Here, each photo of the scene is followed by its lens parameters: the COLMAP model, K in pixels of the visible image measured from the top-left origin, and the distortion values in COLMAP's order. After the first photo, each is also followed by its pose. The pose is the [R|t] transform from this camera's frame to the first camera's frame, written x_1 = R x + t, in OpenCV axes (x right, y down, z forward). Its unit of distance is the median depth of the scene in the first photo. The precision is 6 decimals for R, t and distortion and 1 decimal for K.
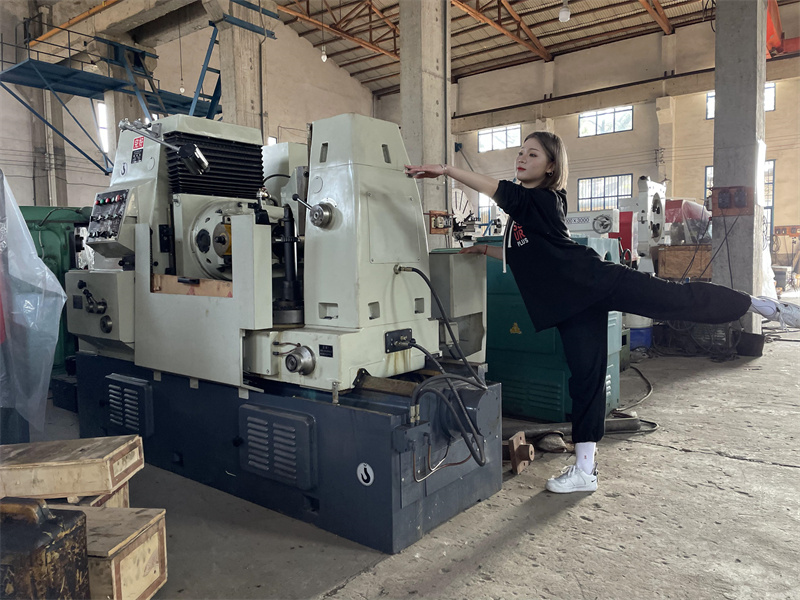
lens RADIAL K [[606.4, 0, 398.1], [0, 606.4, 294.9], [0, 0, 1]] dist [0.095067, -0.121783]
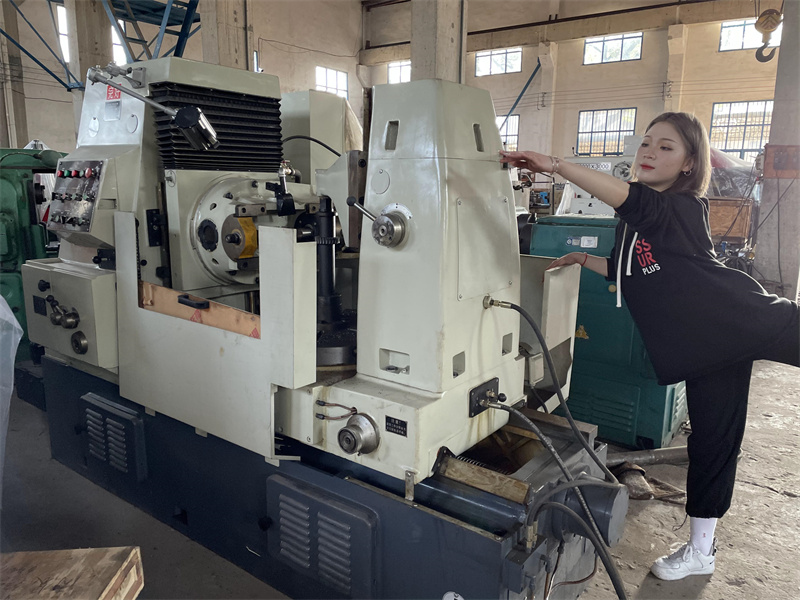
lens RADIAL K [[606.4, 0, 405.7], [0, 606.4, 300.6], [0, 0, 1]] dist [0.095067, -0.121783]
pose [[0.998500, 0.021676, 0.050273, -0.112290], [-0.028136, 0.990908, 0.131568, -0.113913], [-0.046964, -0.132785, 0.990032, 0.235895]]
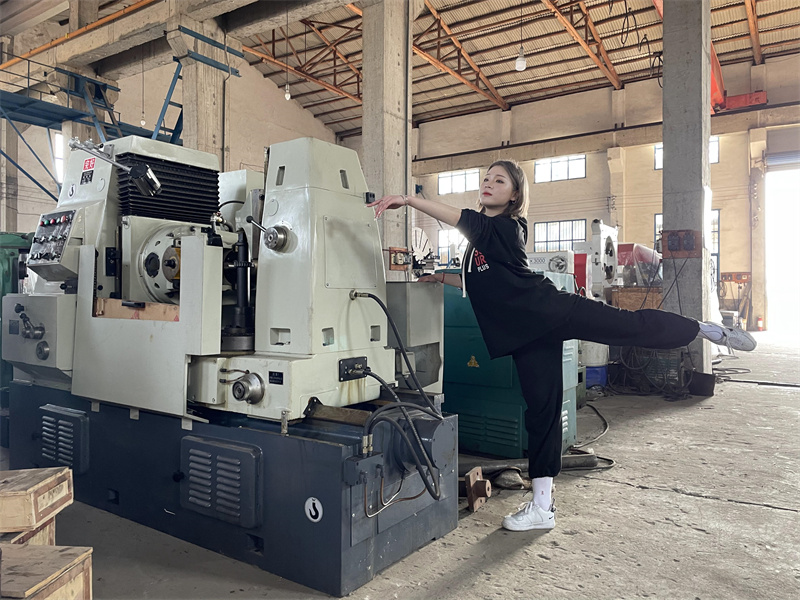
lens RADIAL K [[606.4, 0, 394.0], [0, 606.4, 288.5], [0, 0, 1]] dist [0.095067, -0.121783]
pose [[0.998088, 0.019456, 0.058665, 0.005642], [-0.014963, 0.996990, -0.076078, 0.017021], [-0.059968, 0.075055, 0.995375, 0.018591]]
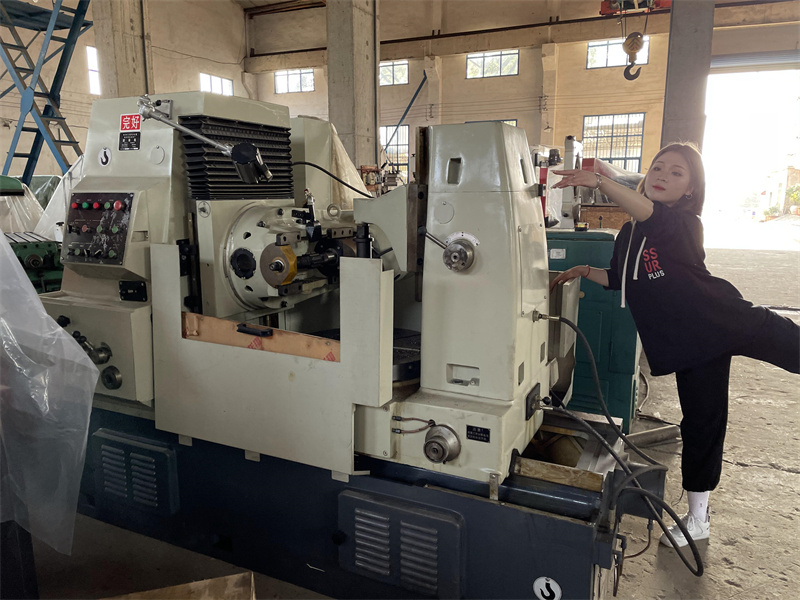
lens RADIAL K [[606.4, 0, 402.4], [0, 606.4, 295.8], [0, 0, 1]] dist [0.095067, -0.121783]
pose [[0.972687, -0.023963, 0.230881, -0.300587], [-0.002000, 0.993755, 0.111570, -0.133214], [-0.232112, -0.108985, 0.966564, 0.210496]]
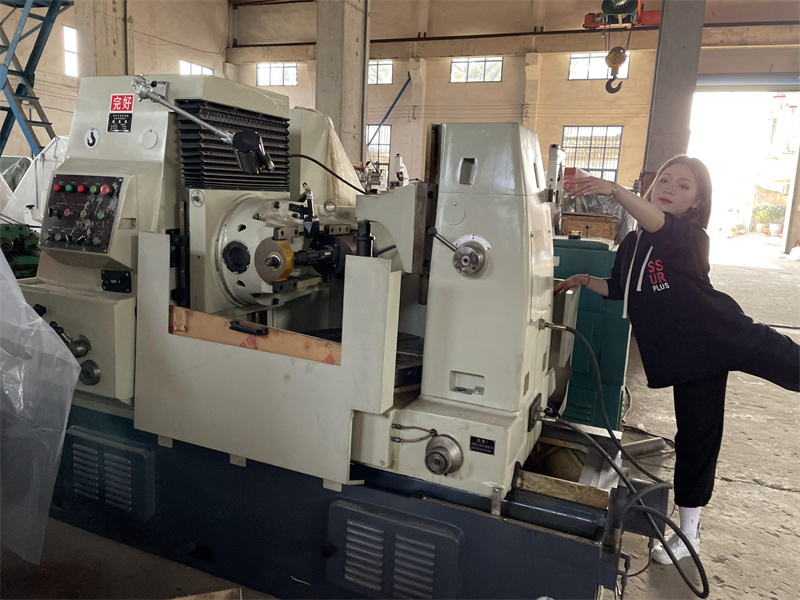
lens RADIAL K [[606.4, 0, 407.6], [0, 606.4, 289.6], [0, 0, 1]] dist [0.095067, -0.121783]
pose [[0.959093, 0.018329, 0.282497, -0.326234], [-0.048401, 0.993825, 0.099842, -0.131788], [-0.278922, -0.109431, 0.954058, 0.244437]]
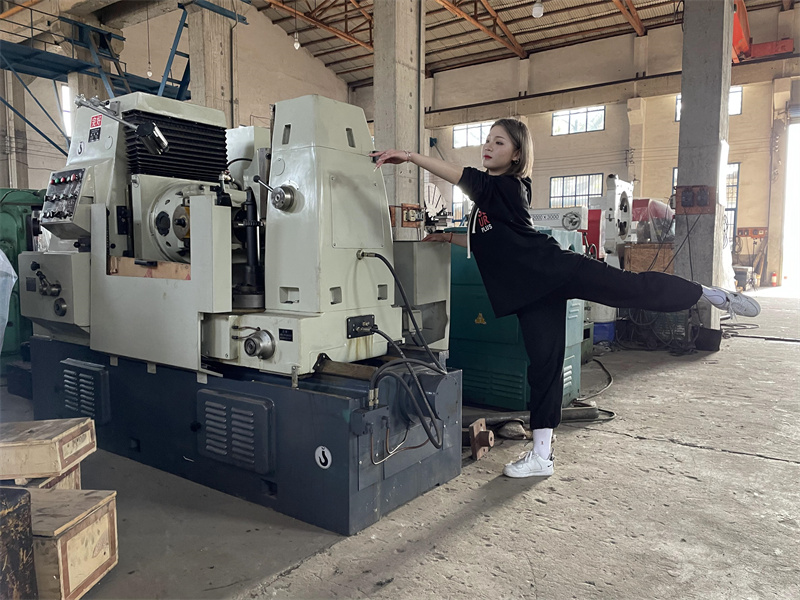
lens RADIAL K [[606.4, 0, 403.1], [0, 606.4, 303.3], [0, 0, 1]] dist [0.095067, -0.121783]
pose [[0.998574, 0.014175, 0.051461, 0.015849], [-0.015237, 0.999678, 0.020307, 0.013408], [-0.051156, -0.021062, 0.998469, -0.000354]]
